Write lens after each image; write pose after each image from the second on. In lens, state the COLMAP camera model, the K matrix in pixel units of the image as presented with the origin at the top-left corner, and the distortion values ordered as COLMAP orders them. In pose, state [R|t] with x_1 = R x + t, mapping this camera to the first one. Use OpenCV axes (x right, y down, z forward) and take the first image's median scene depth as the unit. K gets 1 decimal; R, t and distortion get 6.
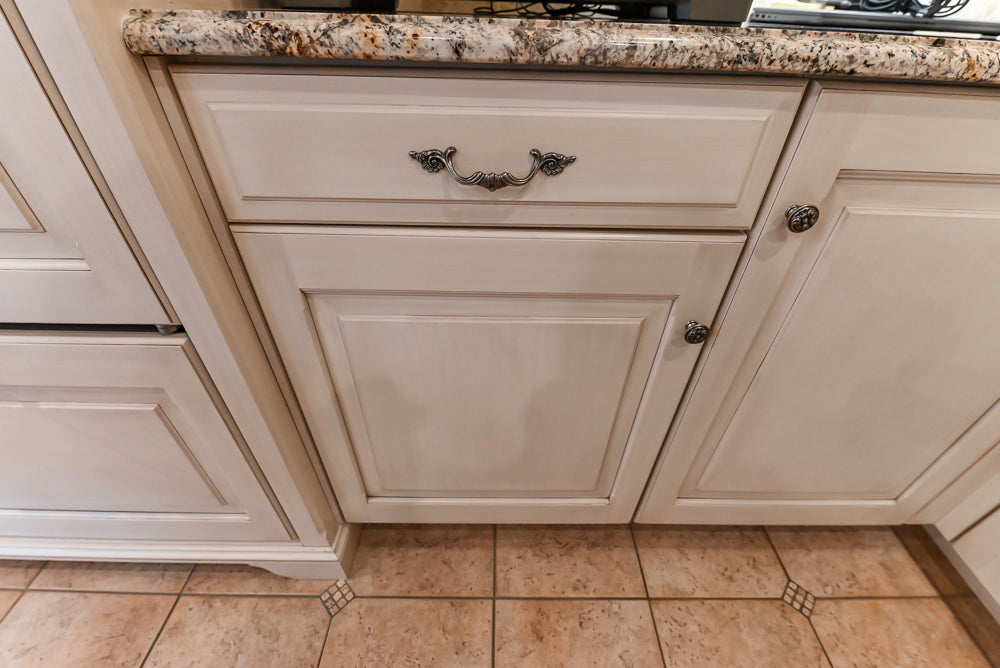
lens RADIAL K [[421.2, 0, 504.9], [0, 421.2, 322.0], [0, 0, 1]] dist [0.001478, -0.006566]
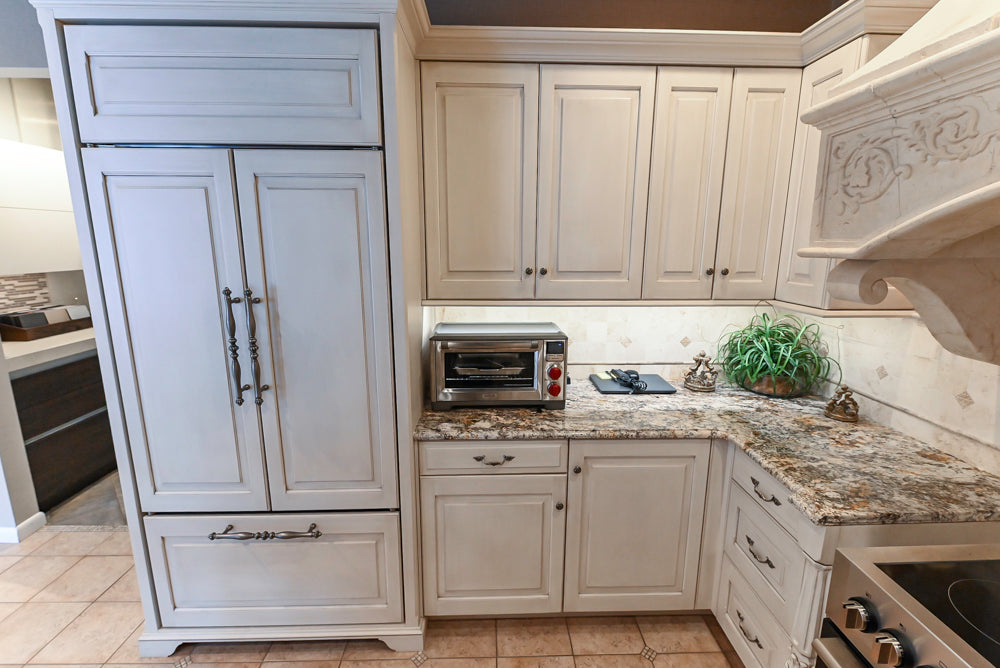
lens RADIAL K [[428.7, 0, 503.2], [0, 428.7, 327.3], [0, 0, 1]] dist [0.012513, -0.011406]
pose [[0.999466, -0.025202, 0.020817, 0.002108], [0.031747, 0.900074, -0.434579, 0.129506], [-0.007784, 0.435007, 0.900393, -1.546738]]
